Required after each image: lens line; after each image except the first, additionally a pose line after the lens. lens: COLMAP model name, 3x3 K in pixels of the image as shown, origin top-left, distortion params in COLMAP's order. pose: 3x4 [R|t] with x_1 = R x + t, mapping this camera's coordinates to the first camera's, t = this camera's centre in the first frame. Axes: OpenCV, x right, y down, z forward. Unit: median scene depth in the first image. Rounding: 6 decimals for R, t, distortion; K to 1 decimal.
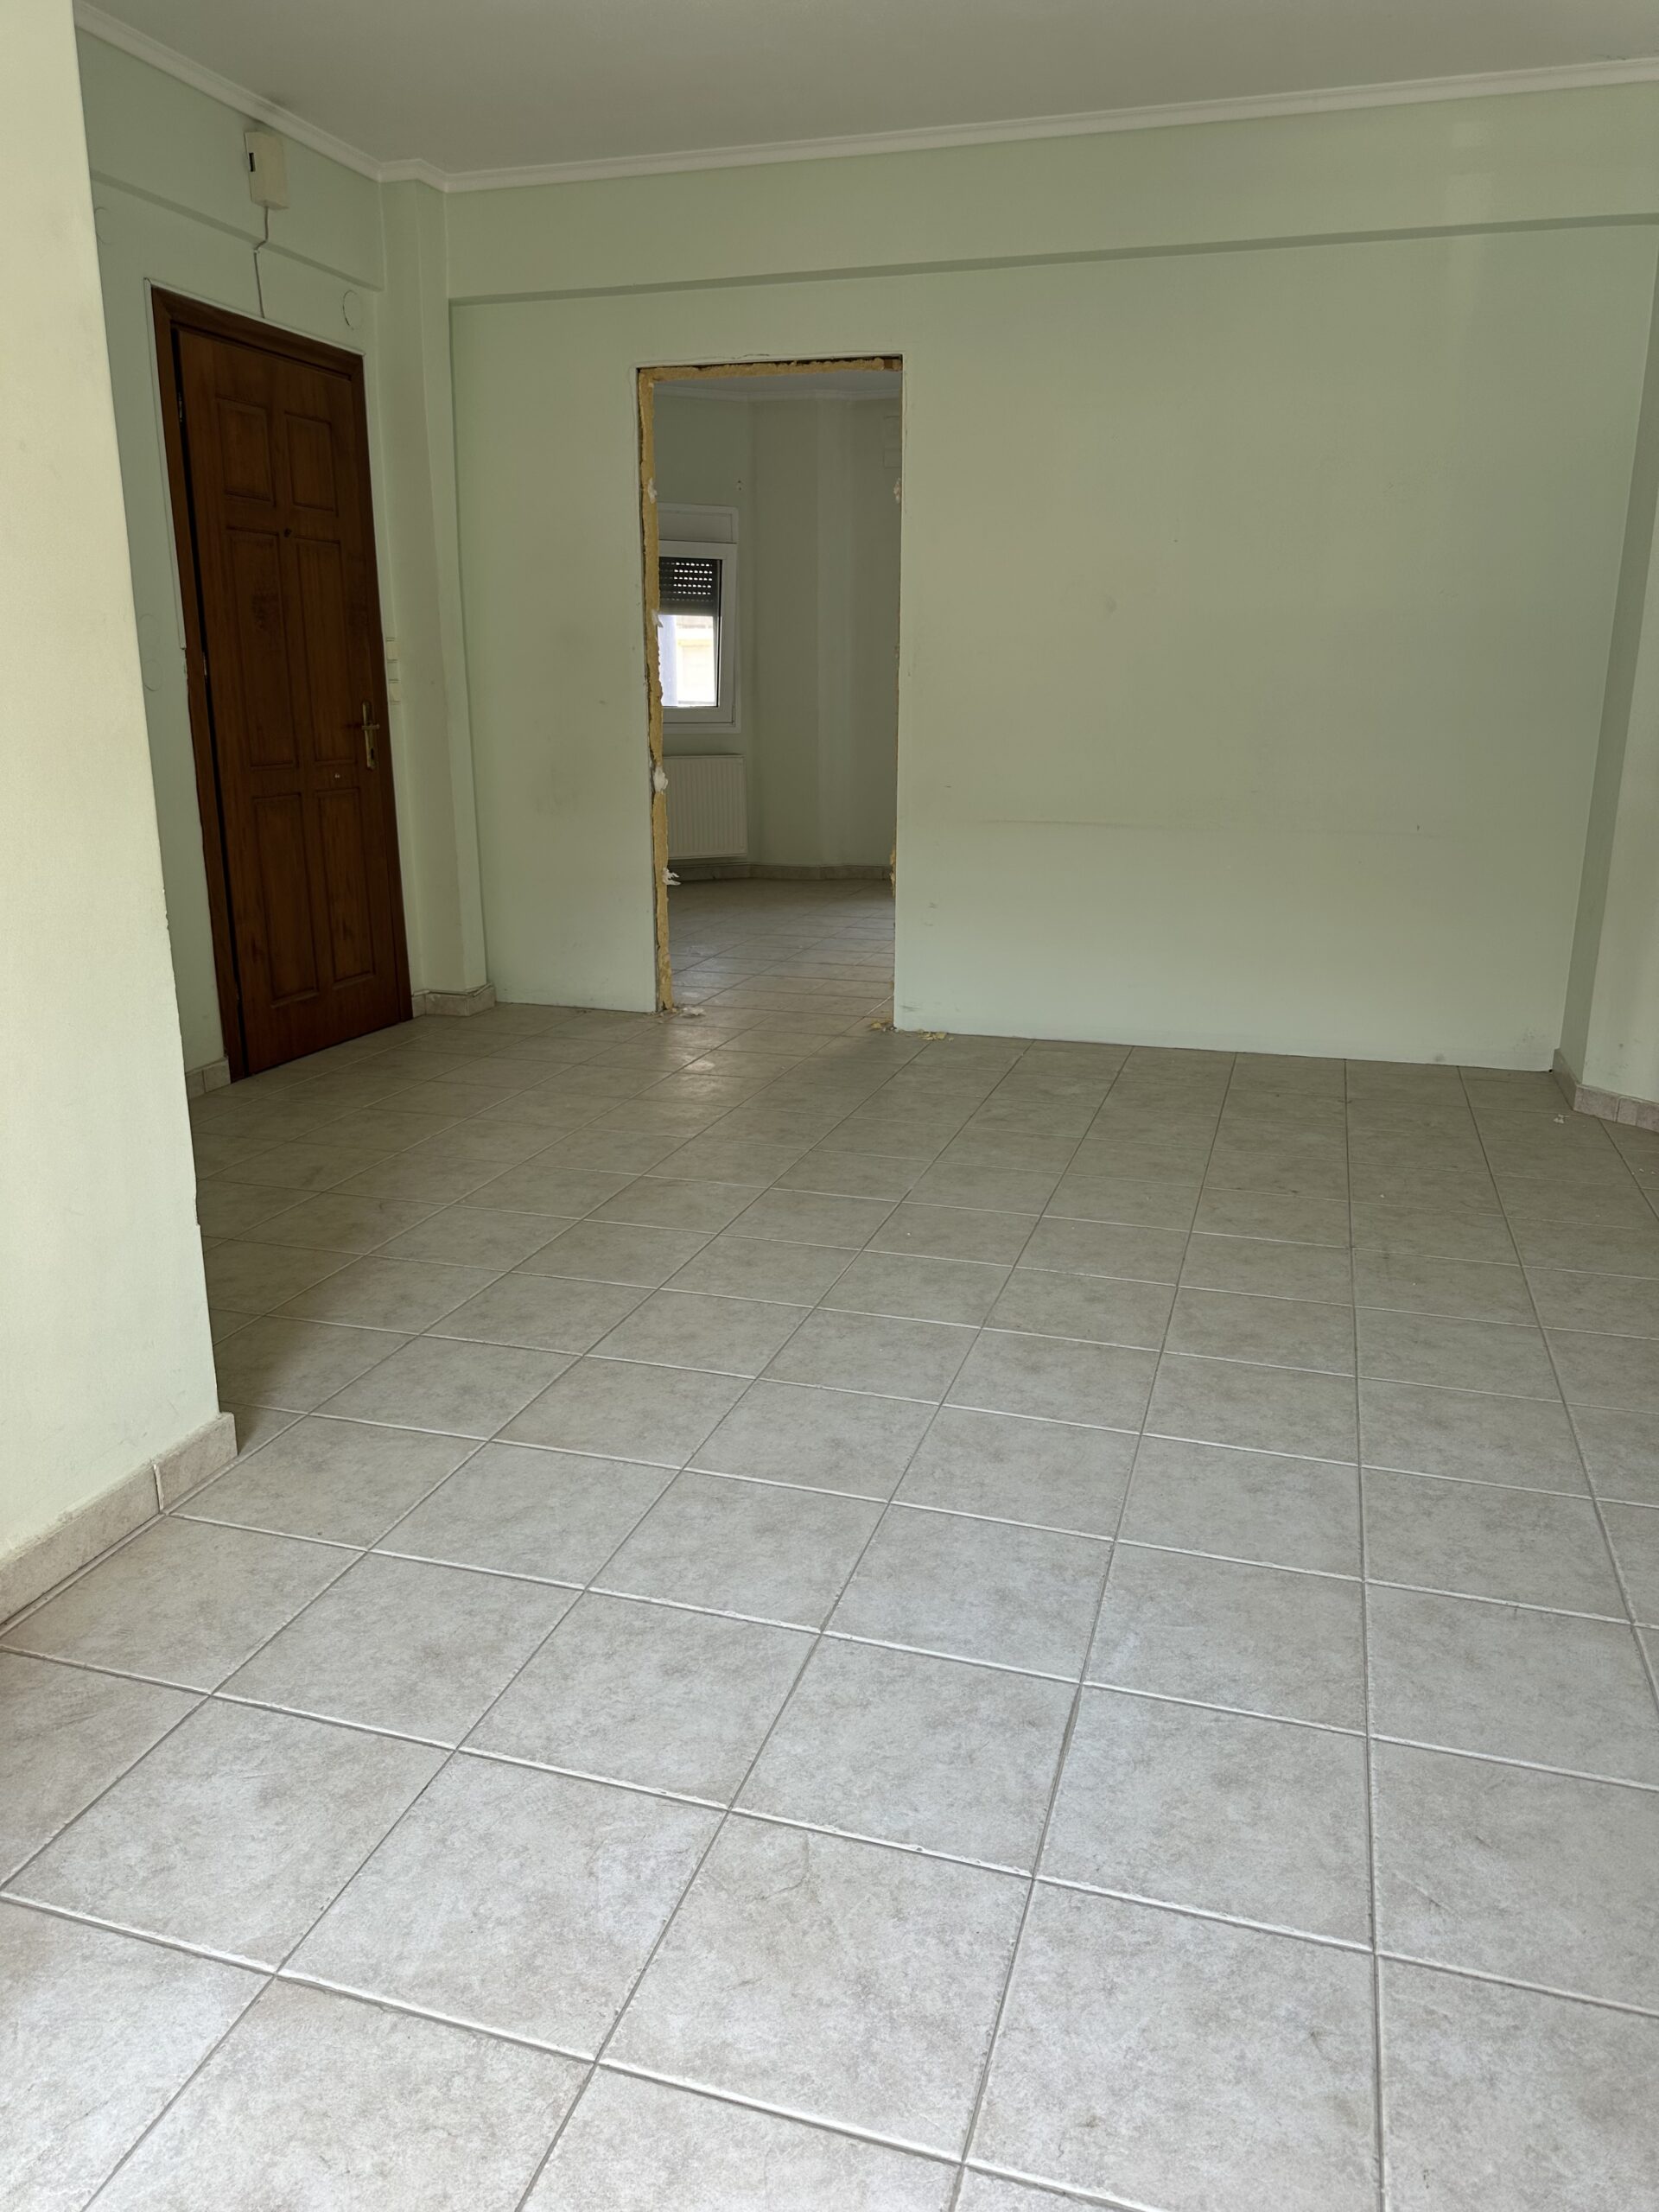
lens RADIAL K [[1560.0, 0, 859.9], [0, 1560.0, 1074.7], [0, 0, 1]] dist [0.135209, -0.184396]
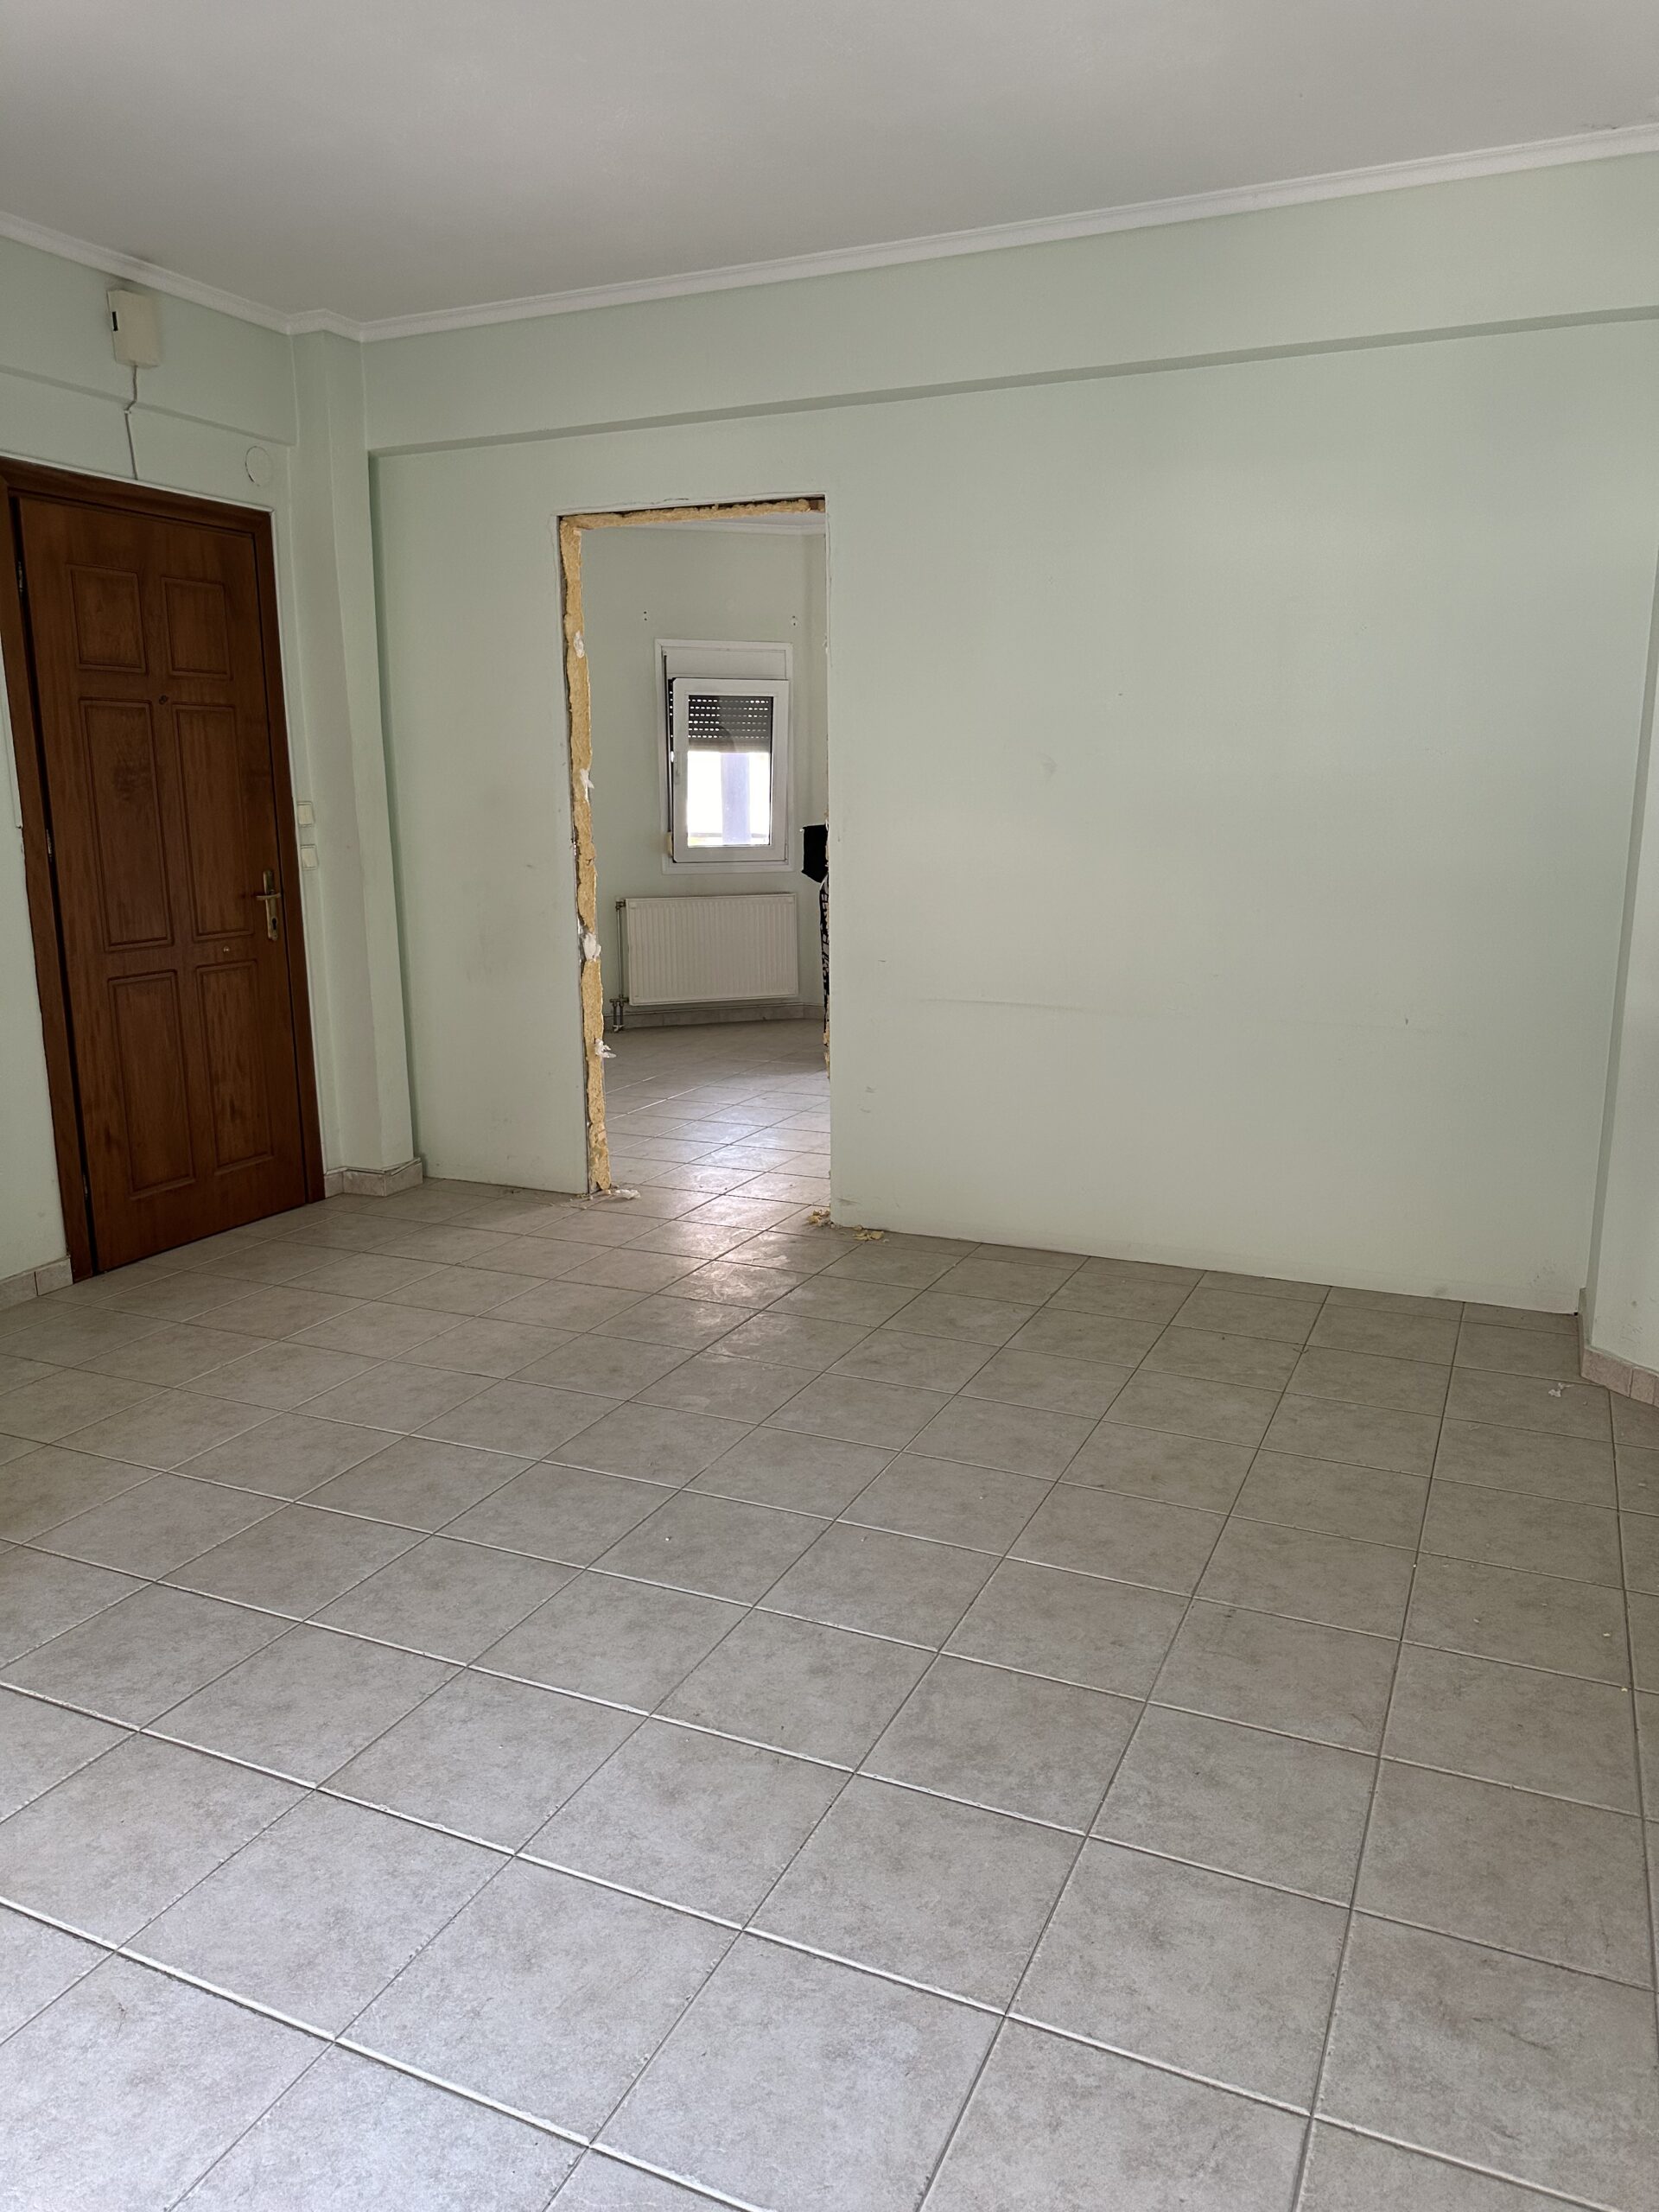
lens RADIAL K [[1567.3, 0, 829.5], [0, 1567.3, 1106.0], [0, 0, 1]] dist [0.133762, -0.208121]
pose [[0.991261, 0.018092, -0.130668, 0.167800], [-0.024160, 0.998695, -0.044999, -0.068974], [0.129684, 0.047763, 0.990404, 0.128103]]
